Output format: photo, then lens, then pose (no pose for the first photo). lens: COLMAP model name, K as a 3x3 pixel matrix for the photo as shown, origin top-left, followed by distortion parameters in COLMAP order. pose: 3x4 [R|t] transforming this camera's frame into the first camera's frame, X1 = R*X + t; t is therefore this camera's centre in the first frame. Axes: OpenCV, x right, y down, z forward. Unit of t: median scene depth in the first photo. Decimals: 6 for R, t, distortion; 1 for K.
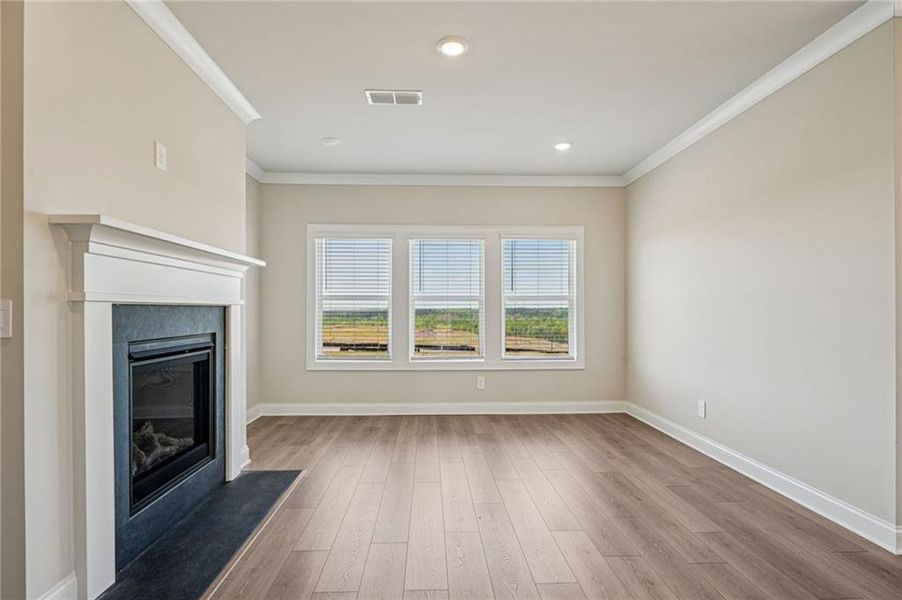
lens RADIAL K [[447.0, 0, 446.7], [0, 447.0, 312.6], [0, 0, 1]] dist [-0.000259, 0.000076]
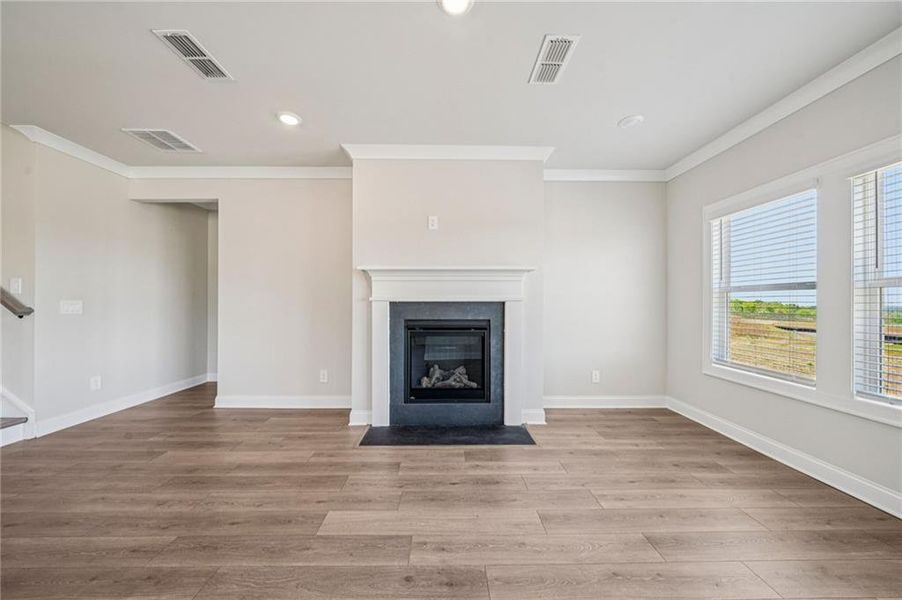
lens RADIAL K [[316.6, 0, 450.3], [0, 316.6, 302.9], [0, 0, 1]] dist [-0.001571, -0.000107]
pose [[-0.019979, -0.002955, -0.999796, 0.355958], [-0.006125, 0.999977, -0.002833, -0.004965], [0.999782, 0.006067, -0.019997, 0.572759]]
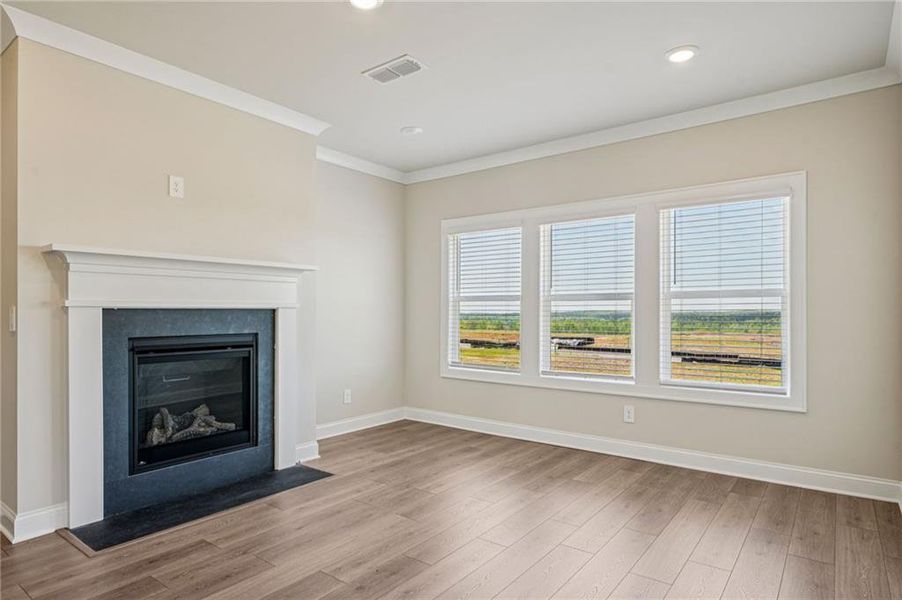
lens RADIAL K [[512.5, 0, 452.0], [0, 512.5, 314.1], [0, 0, 1]] dist [0.006810, 0.000540]
pose [[0.771860, 0.002387, -0.635788, 0.431210], [-0.003049, 0.999995, 0.000052, -0.002576], [0.635785, 0.001899, 0.771864, 0.207601]]
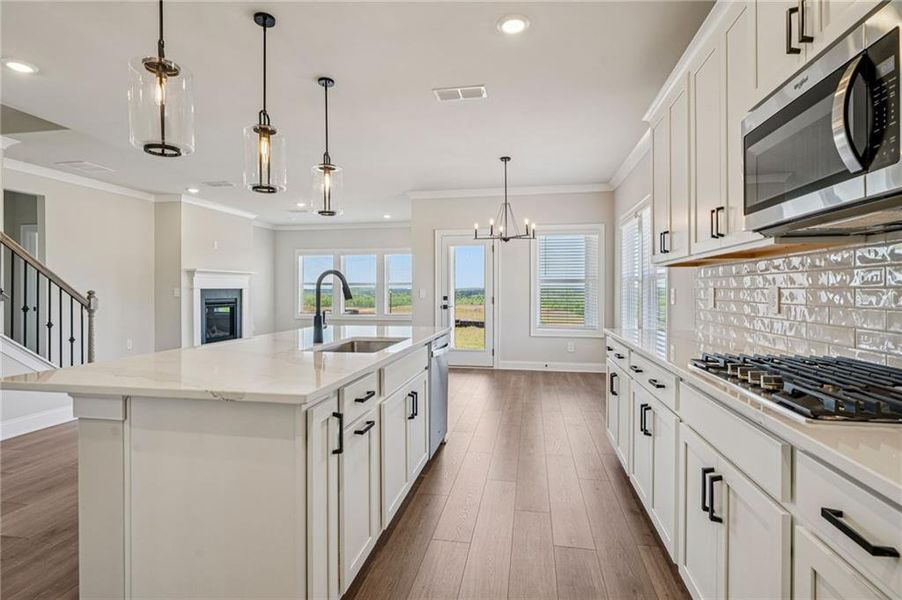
lens RADIAL K [[462.5, 0, 447.9], [0, 462.5, 294.9], [0, 0, 1]] dist [0.041800, 0.000100]
pose [[0.975171, 0.002501, -0.221439, 0.964650], [-0.000640, 0.999964, 0.008473, -0.001579], [0.221452, -0.008121, 0.975137, -1.068308]]
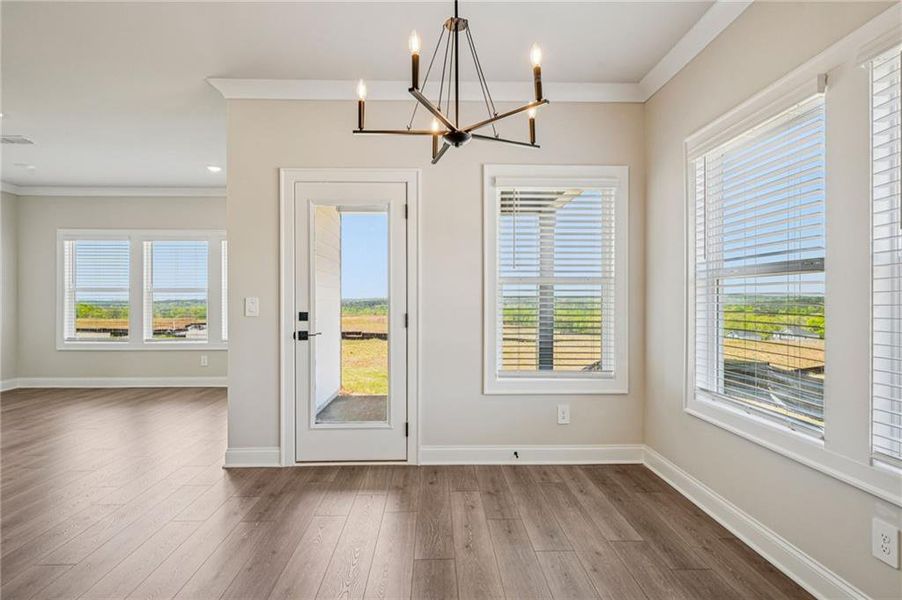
lens RADIAL K [[446.7, 0, 447.5], [0, 446.7, 299.0], [0, 0, 1]] dist [-0.002197, -0.000327]
pose [[0.999938, -0.001747, -0.010992, 0.839191], [0.001685, 0.999983, -0.005614, -0.000286], [0.011001, 0.005596, 0.999924, -0.212919]]
